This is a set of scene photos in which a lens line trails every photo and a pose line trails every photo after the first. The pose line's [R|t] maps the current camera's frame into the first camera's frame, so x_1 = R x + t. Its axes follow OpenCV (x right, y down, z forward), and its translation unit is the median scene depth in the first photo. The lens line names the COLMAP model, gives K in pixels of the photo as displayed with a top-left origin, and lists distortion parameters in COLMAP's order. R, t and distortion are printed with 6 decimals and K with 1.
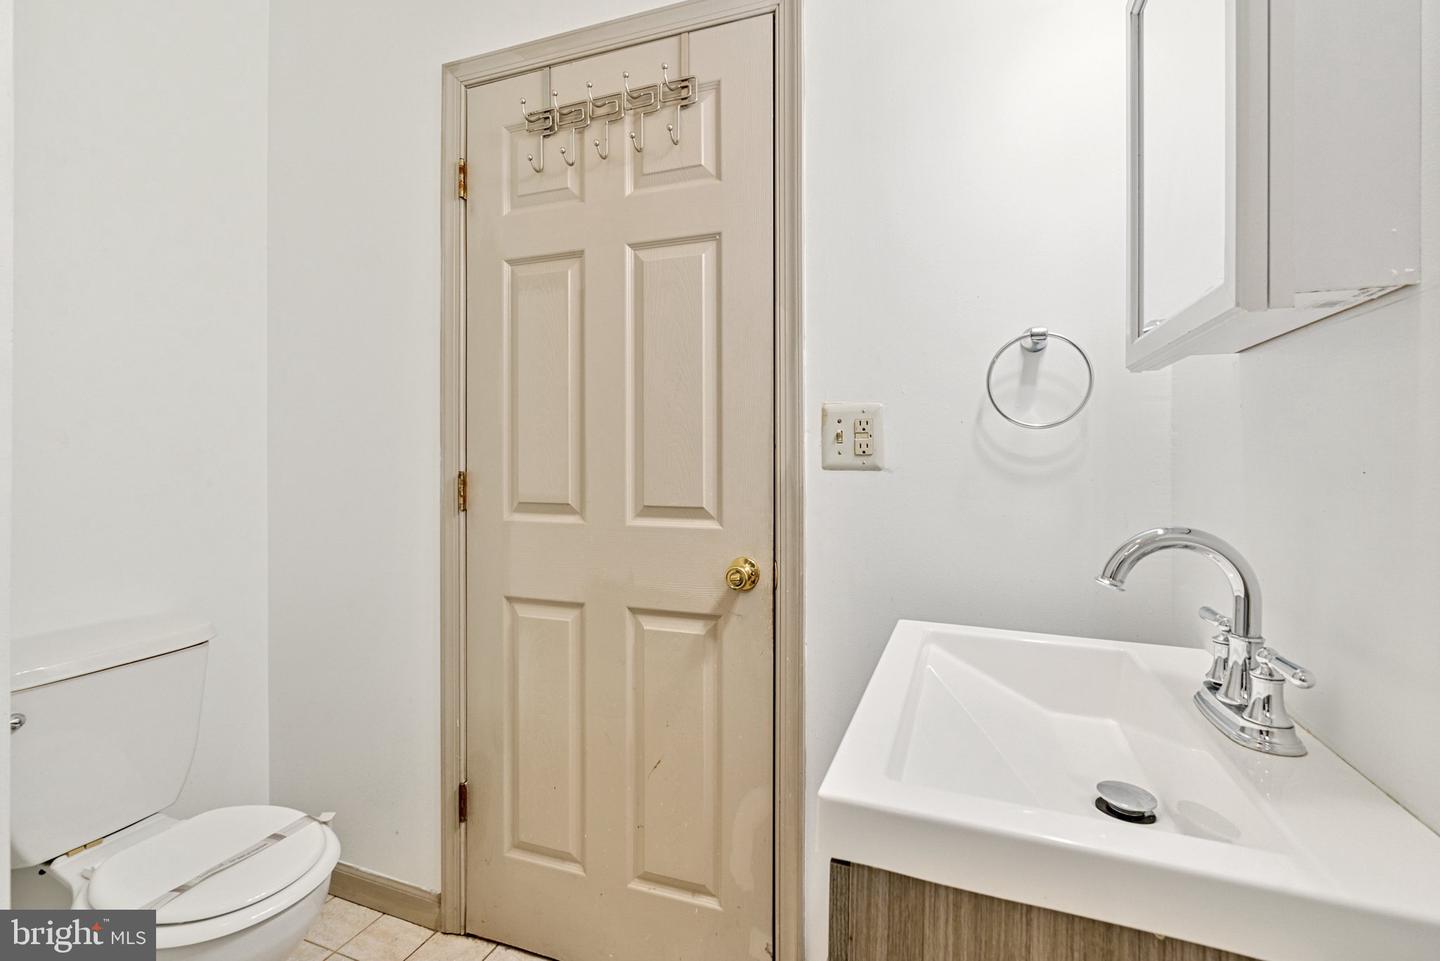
lens RADIAL K [[672.6, 0, 693.3], [0, 672.6, 457.7], [0, 0, 1]] dist [-0.004169, 0.000097]
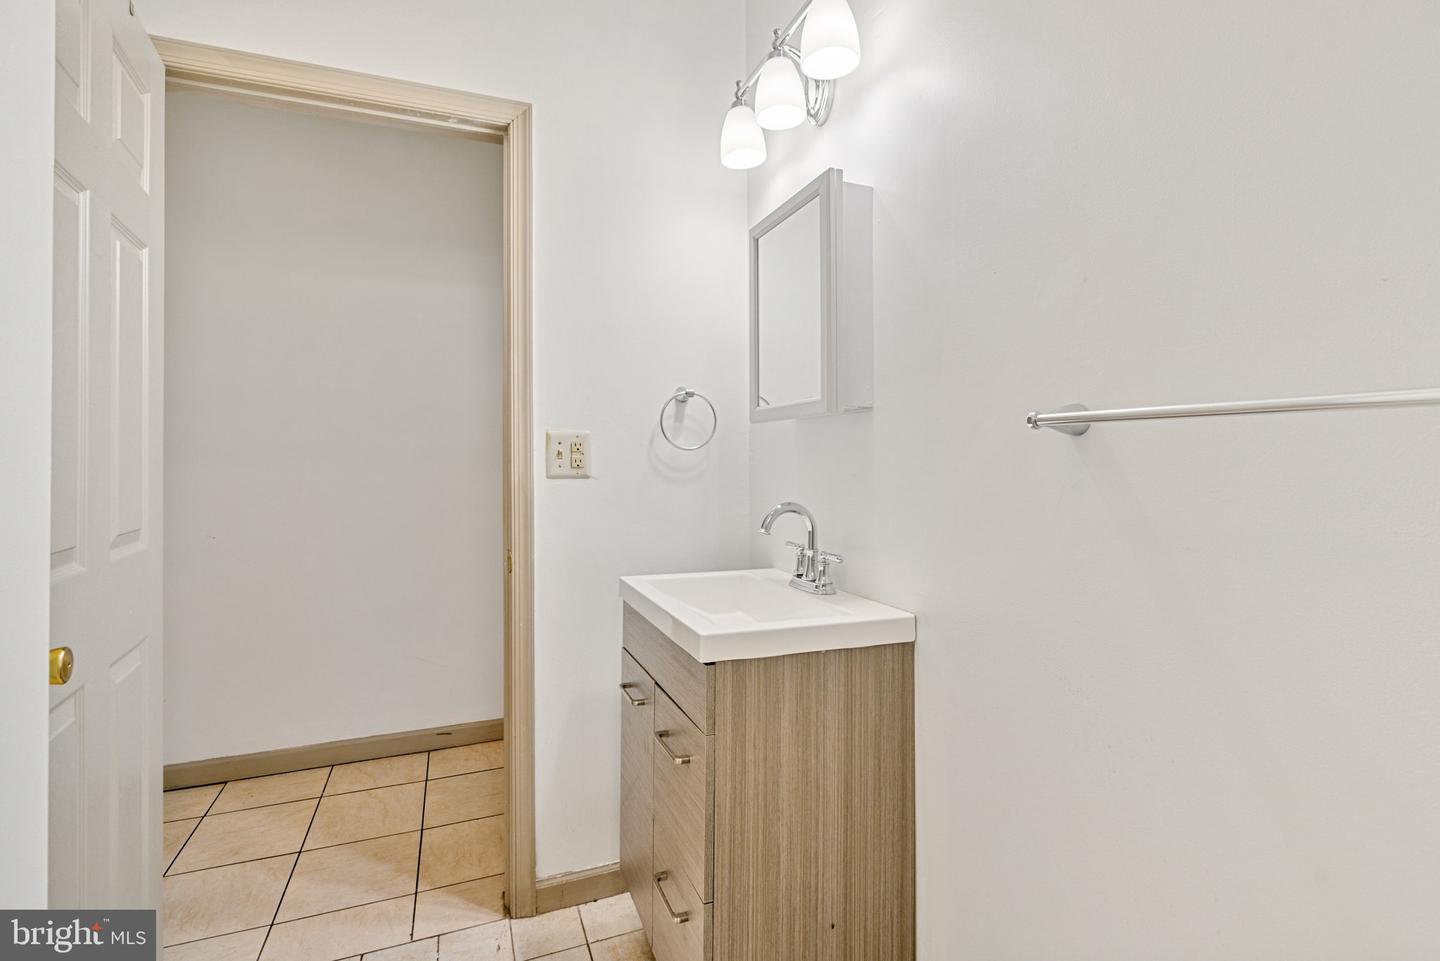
lens RADIAL K [[672.6, 0, 725.4], [0, 672.6, 469.9], [0, 0, 1]] dist [-0.004169, 0.000097]
pose [[0.741918, -0.019097, 0.670219, -0.456178], [0.008588, 0.999783, 0.018981, -0.023027], [-0.670436, -0.008327, 0.741921, -0.240550]]
